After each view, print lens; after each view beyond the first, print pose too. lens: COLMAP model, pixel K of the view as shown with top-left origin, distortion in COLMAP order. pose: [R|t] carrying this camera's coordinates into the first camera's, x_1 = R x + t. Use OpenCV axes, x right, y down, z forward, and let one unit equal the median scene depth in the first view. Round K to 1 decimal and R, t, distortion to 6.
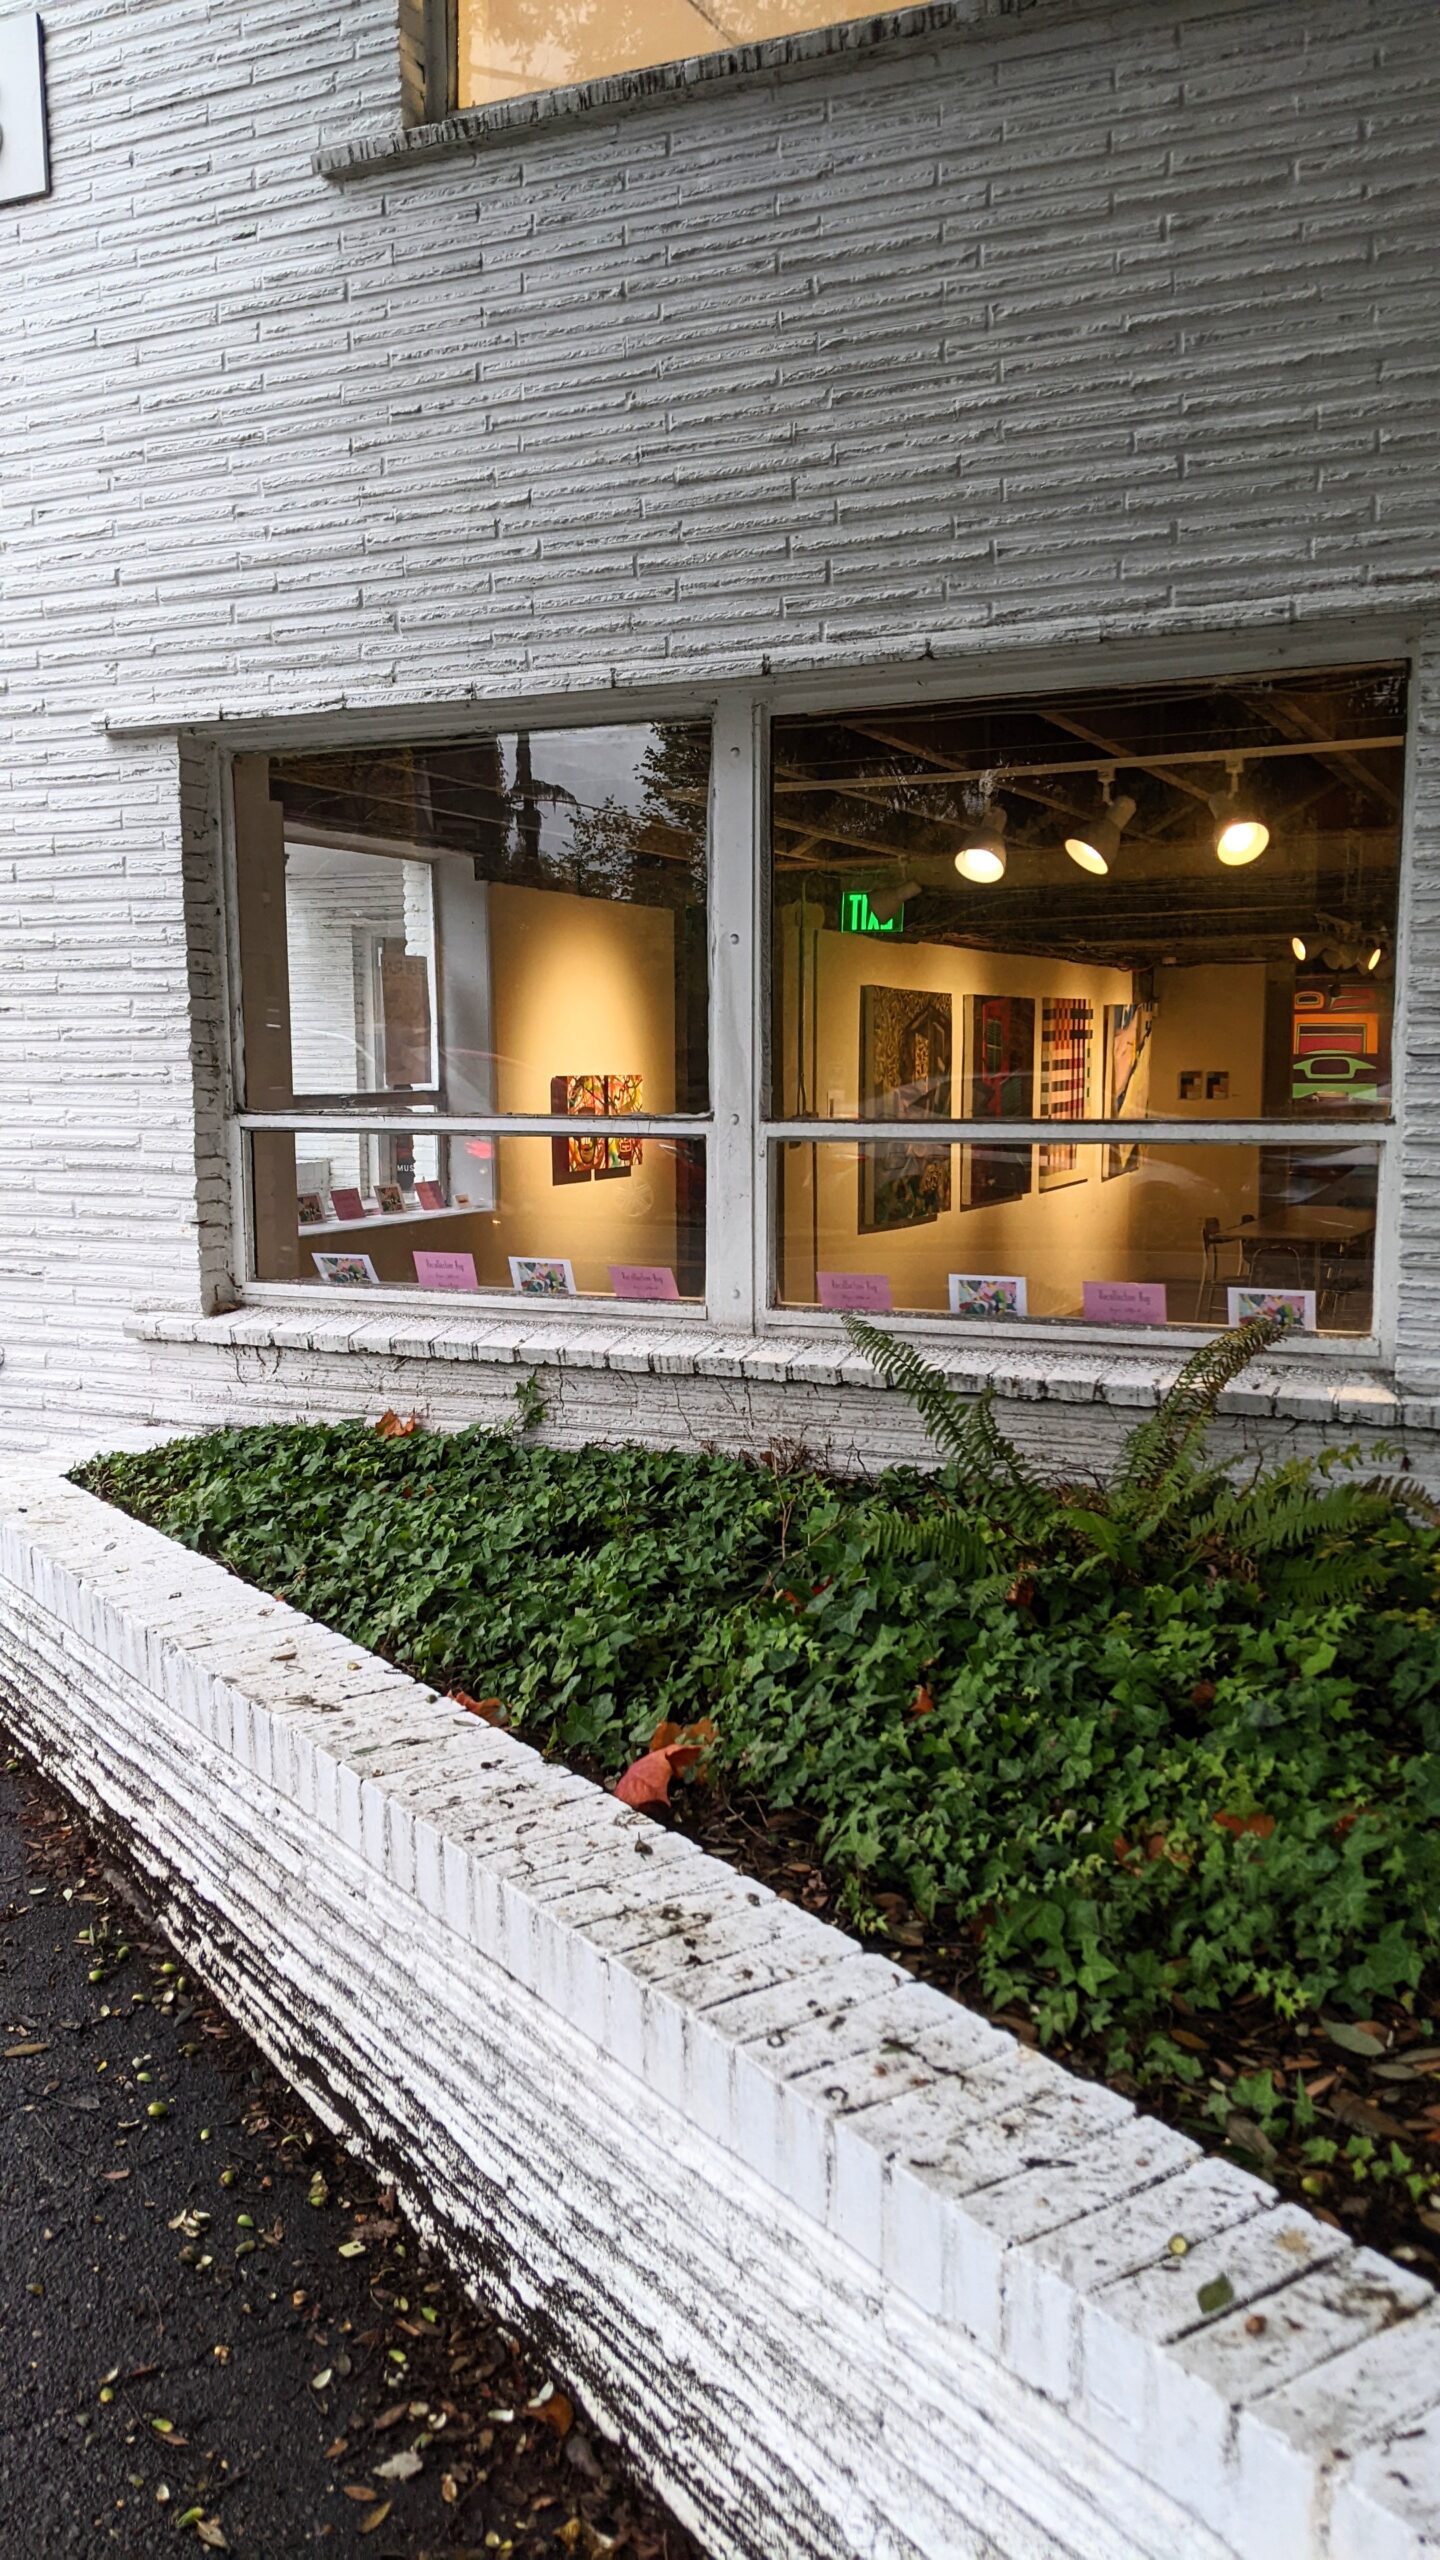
lens RADIAL K [[2006.1, 0, 720.0], [0, 2006.1, 1280.0], [0, 0, 1]] dist [0.132750, -0.218765]
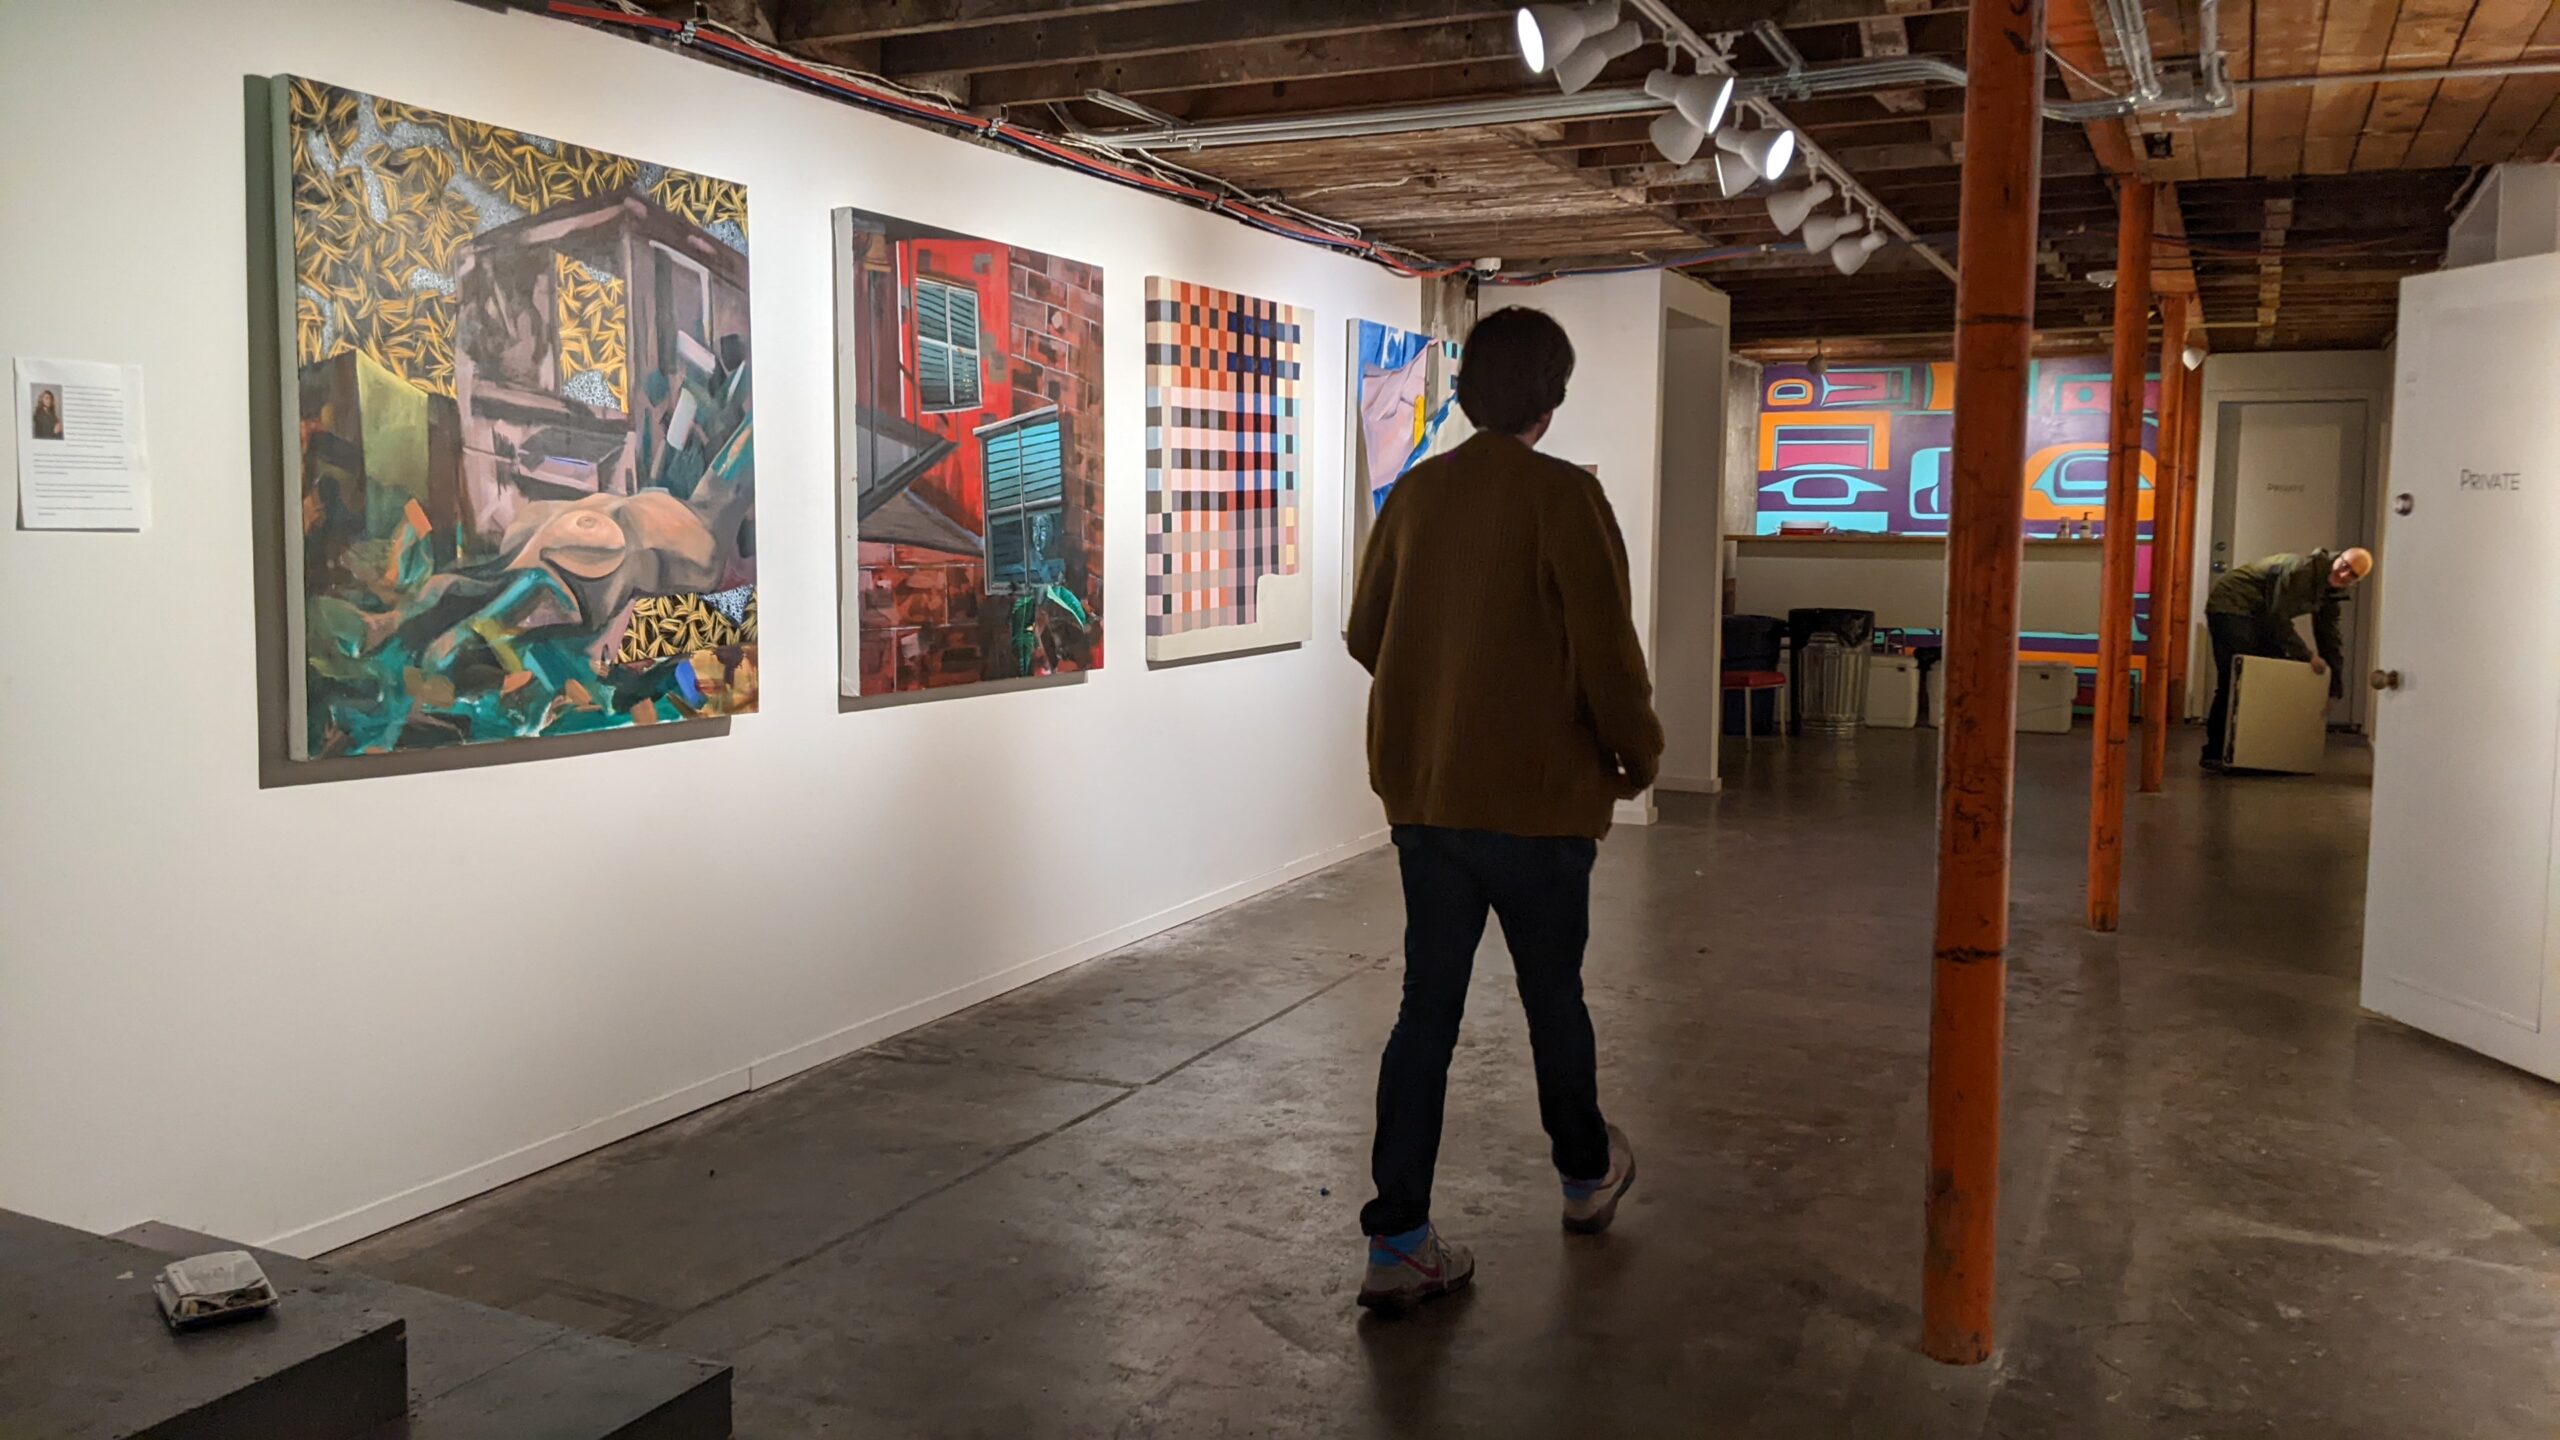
lens RADIAL K [[1962.8, 0, 1280.0], [0, 1962.8, 720.0], [0, 0, 1]] dist [0.162447, -0.278066]
pose [[0.999895, 0.011561, -0.008700, 0.124541], [-0.011660, 0.999866, -0.011457, -0.016231], [0.008567, 0.011557, 0.999897, 0.324823]]
